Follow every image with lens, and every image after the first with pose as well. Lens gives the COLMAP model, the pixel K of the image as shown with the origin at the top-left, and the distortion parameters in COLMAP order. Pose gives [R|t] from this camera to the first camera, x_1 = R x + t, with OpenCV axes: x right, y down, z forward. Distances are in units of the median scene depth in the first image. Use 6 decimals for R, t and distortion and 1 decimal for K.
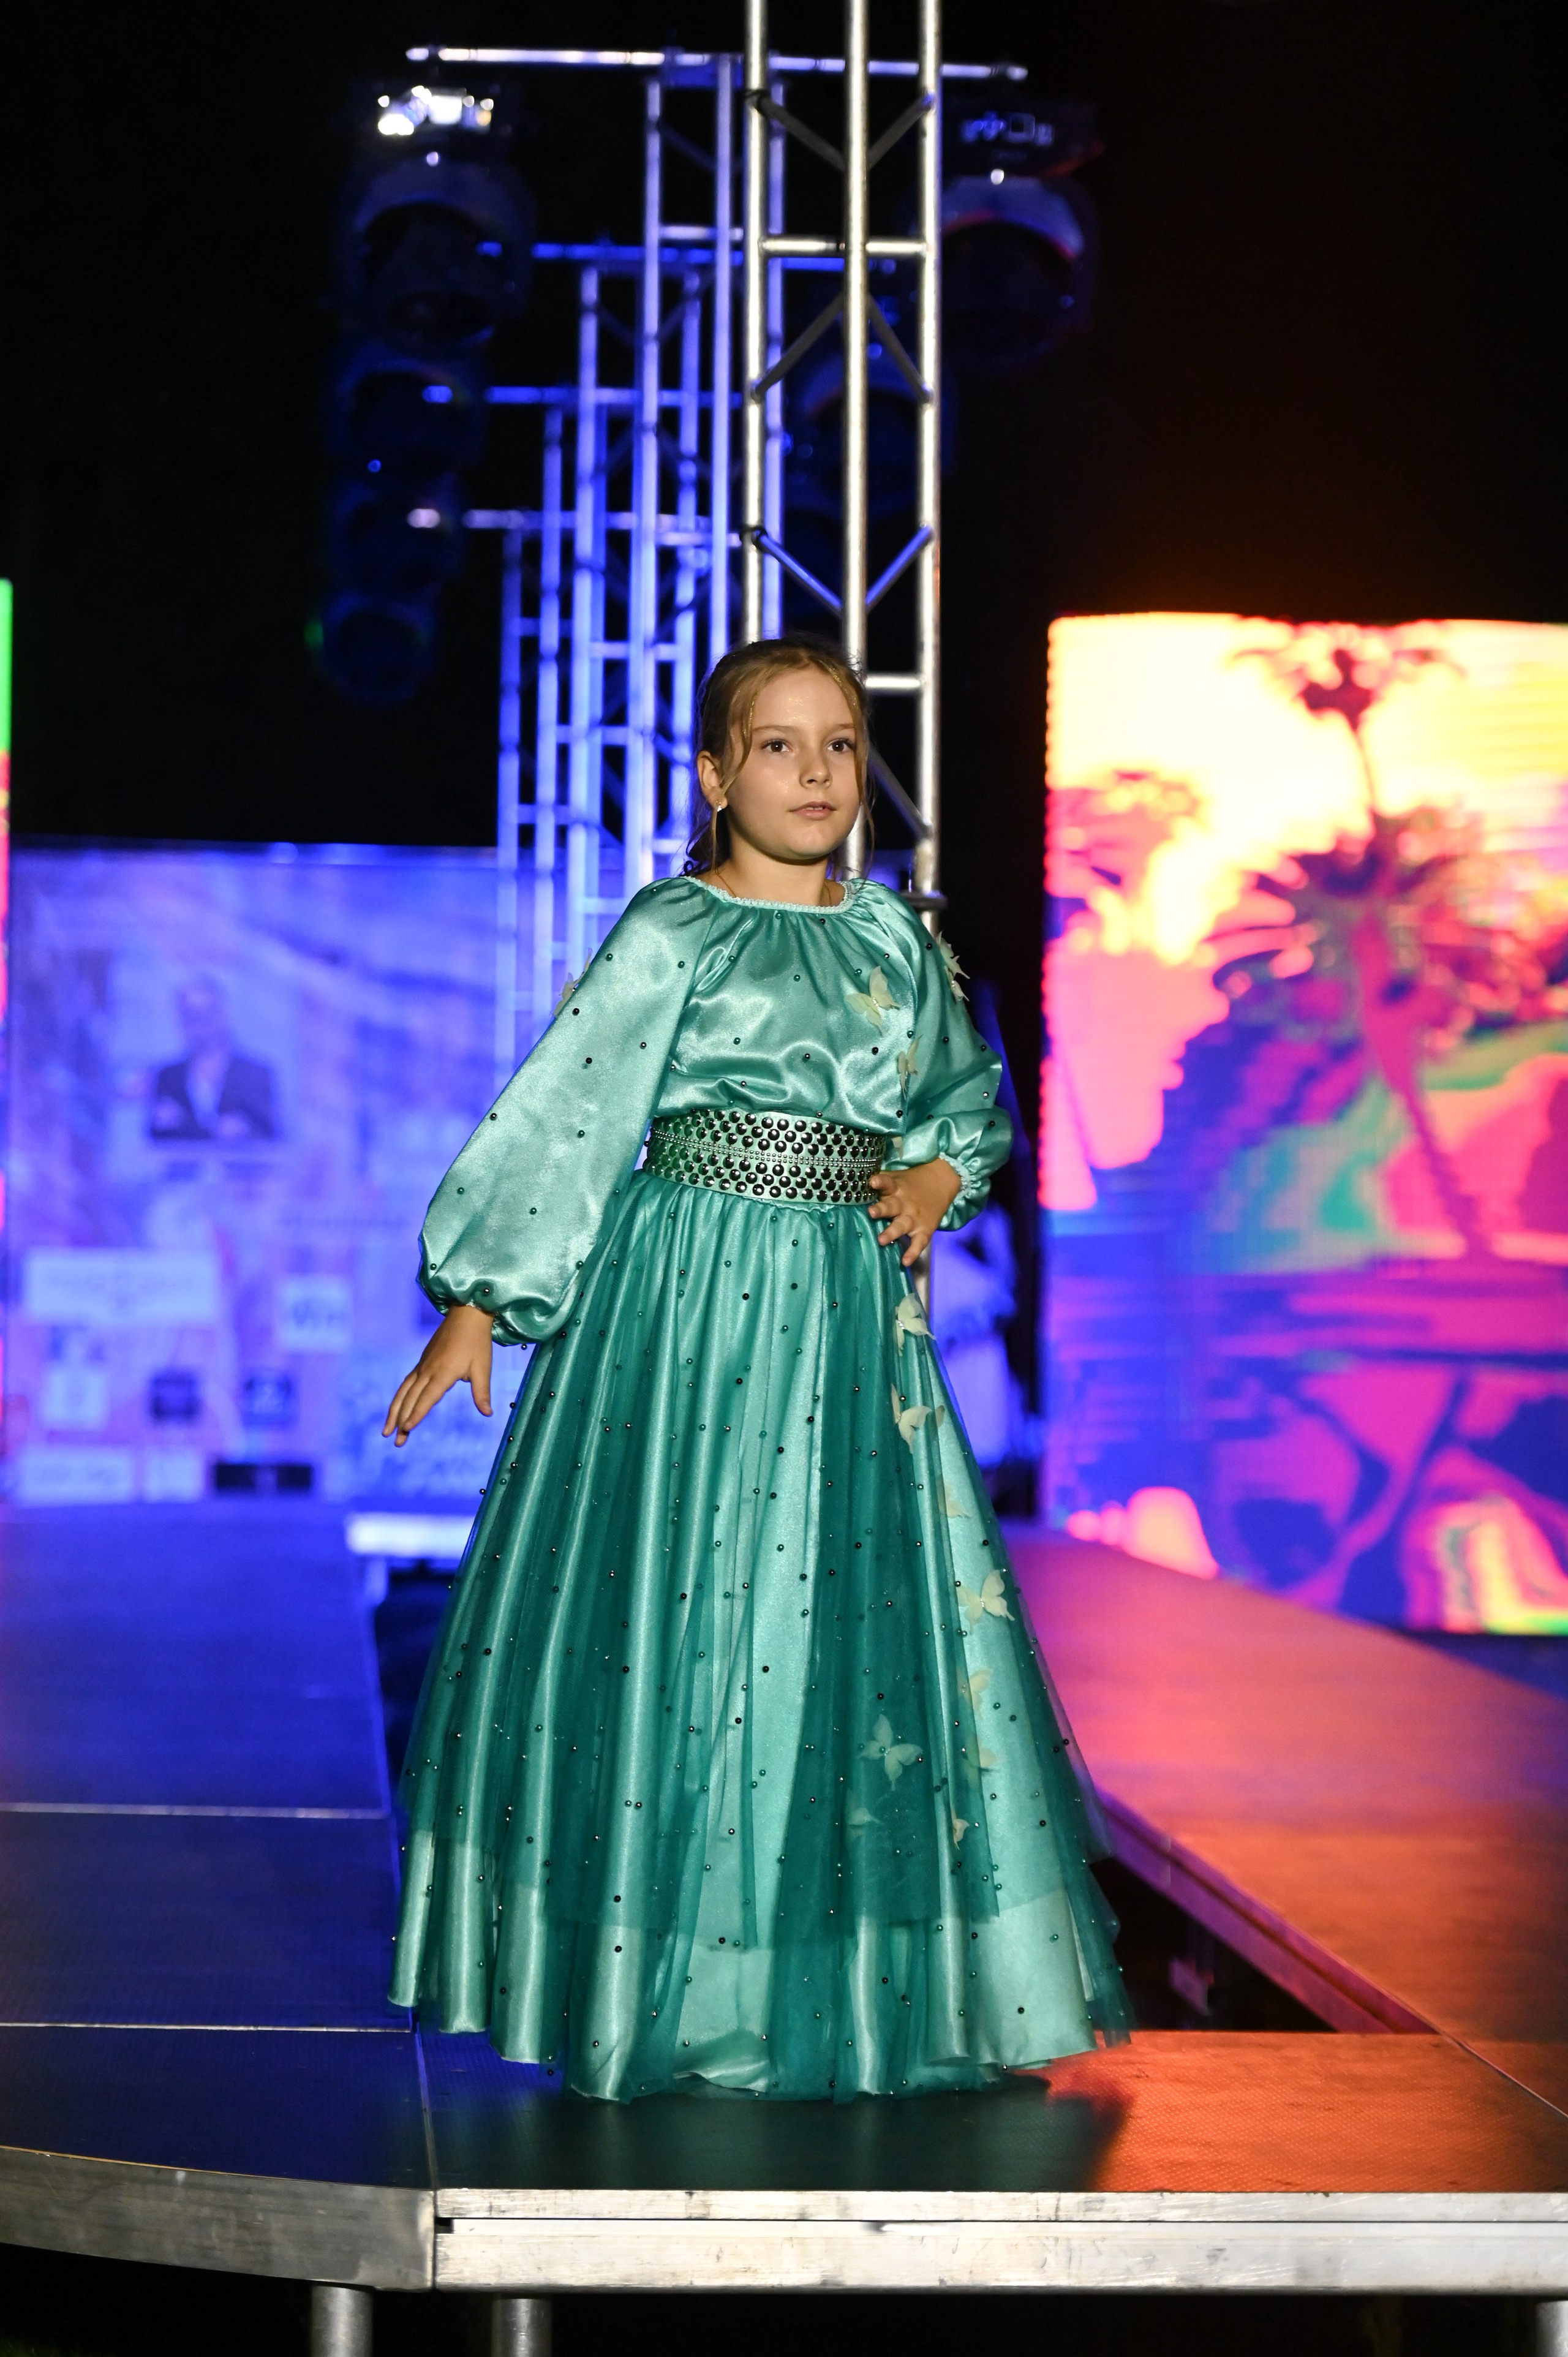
lens RADIAL K [[6047.1, 0, 784.0], [0, 6047.1, 1178.5], [0, 0, 1]] dist [-0.047001, -0.381956]
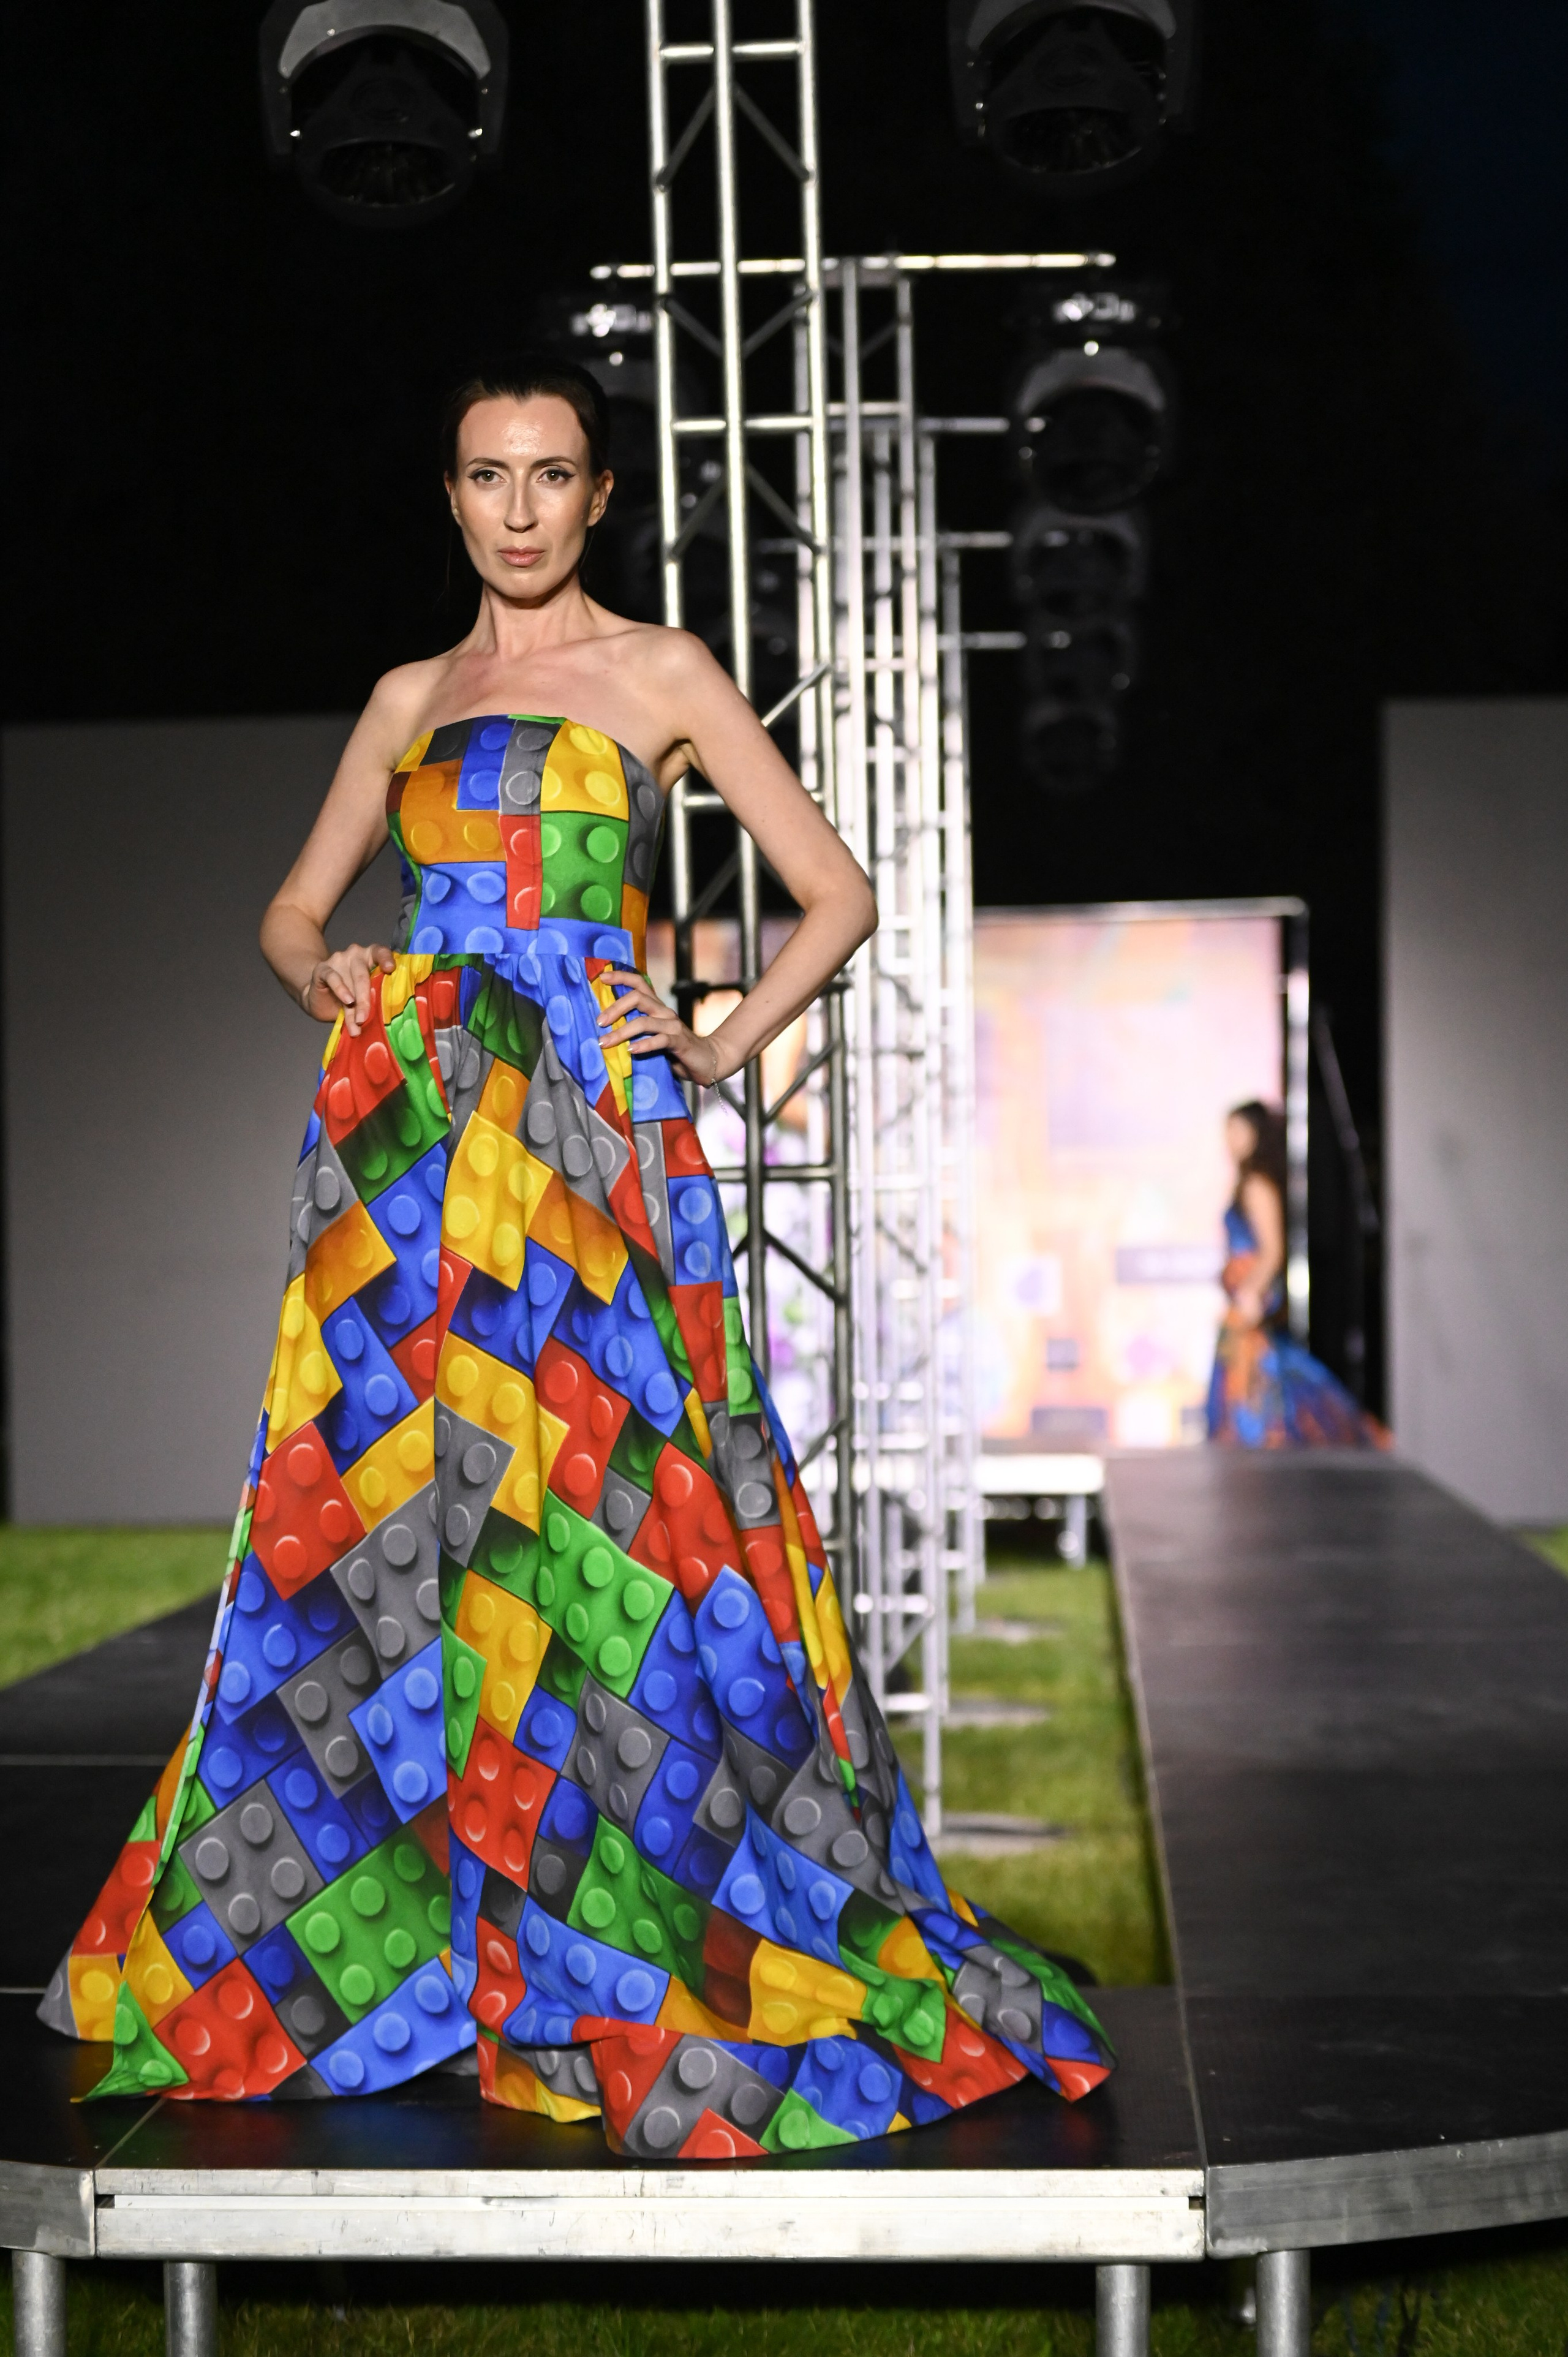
lens RADIAL K [[4757.2, 0, 784.0], [0, 4757.2, 1178.5], [0, 0, 1]] dist [-0.081903, -0.043011]
pose [[0.989590, -0.030360, -0.140676, 0.141758], [0.031423, 0.999492, 0.005341, -0.014000], [0.140442, -0.009706, 0.990041, 0.096085]]
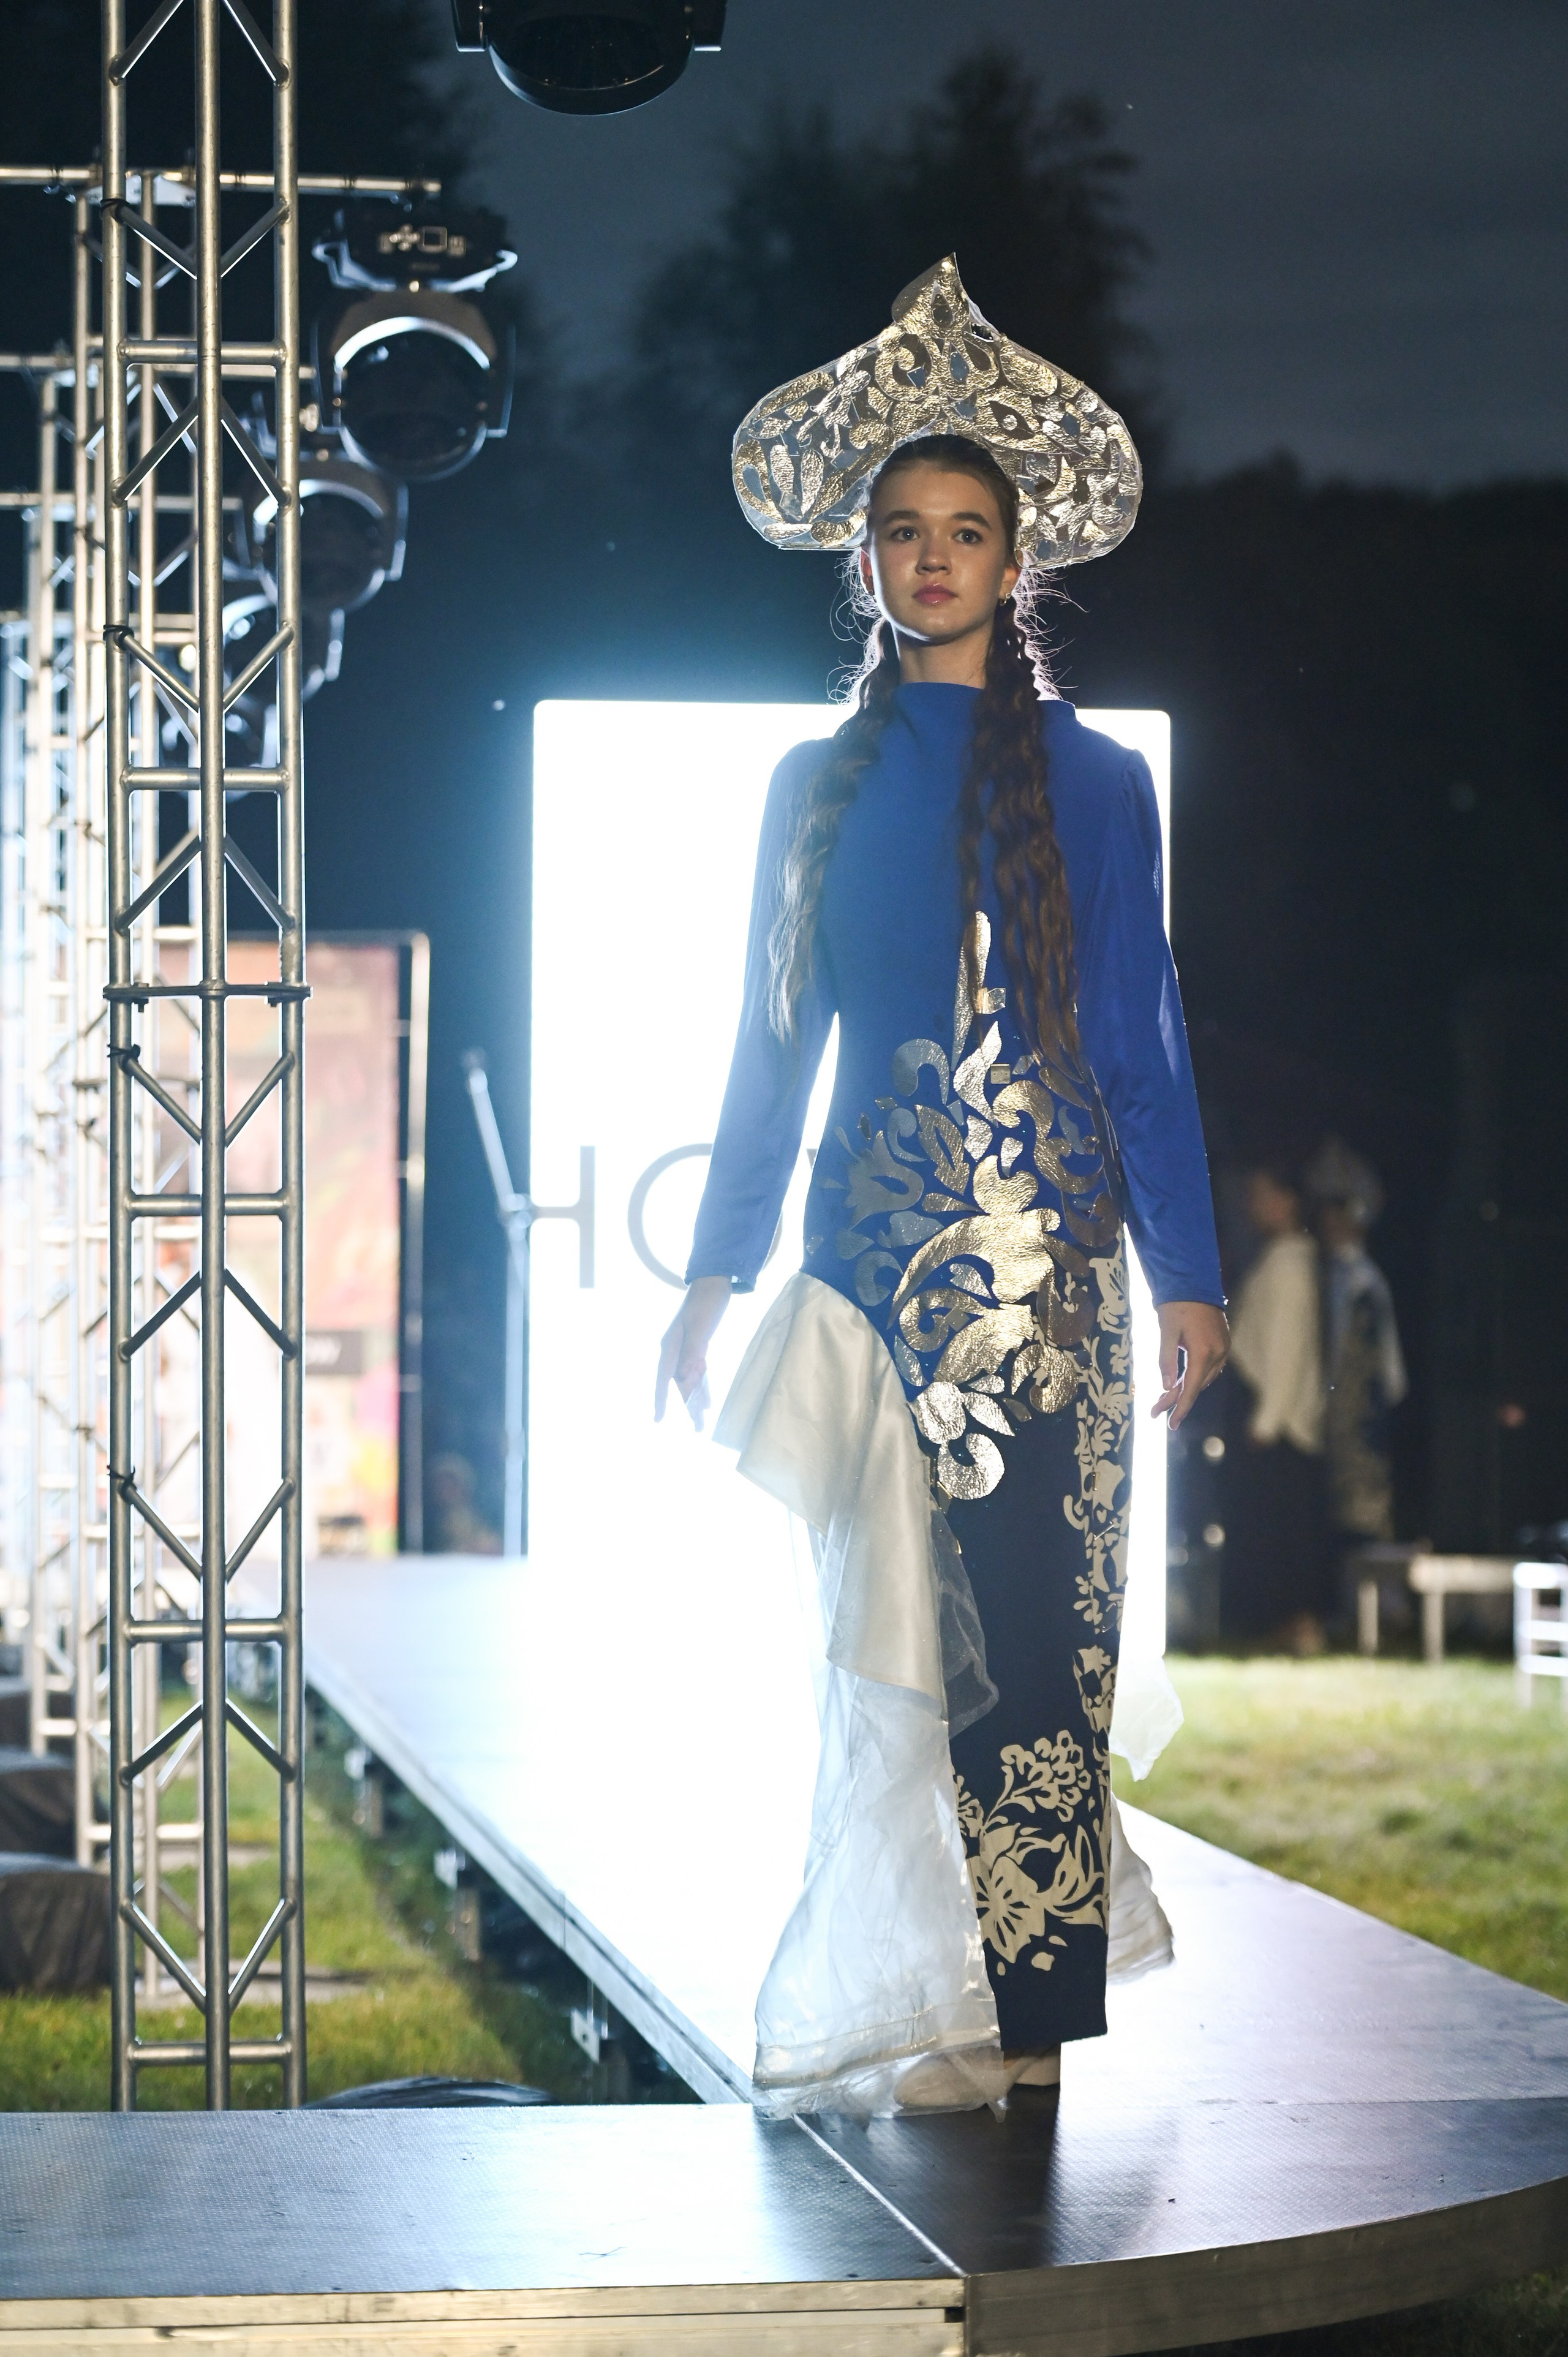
lens RADIAL K [[5596.4, 0, 784.0], [0, 5596.4, 1178.5], [0, 0, 1]] dist [-0.091938, -0.017334]
pose [[0.997246, -0.013412, 0.072946, 0.037270], [0.013963, 0.999878, -0.007051, -0.006410], [-0.072843, 0.008050, 0.997311, 0.052189]]
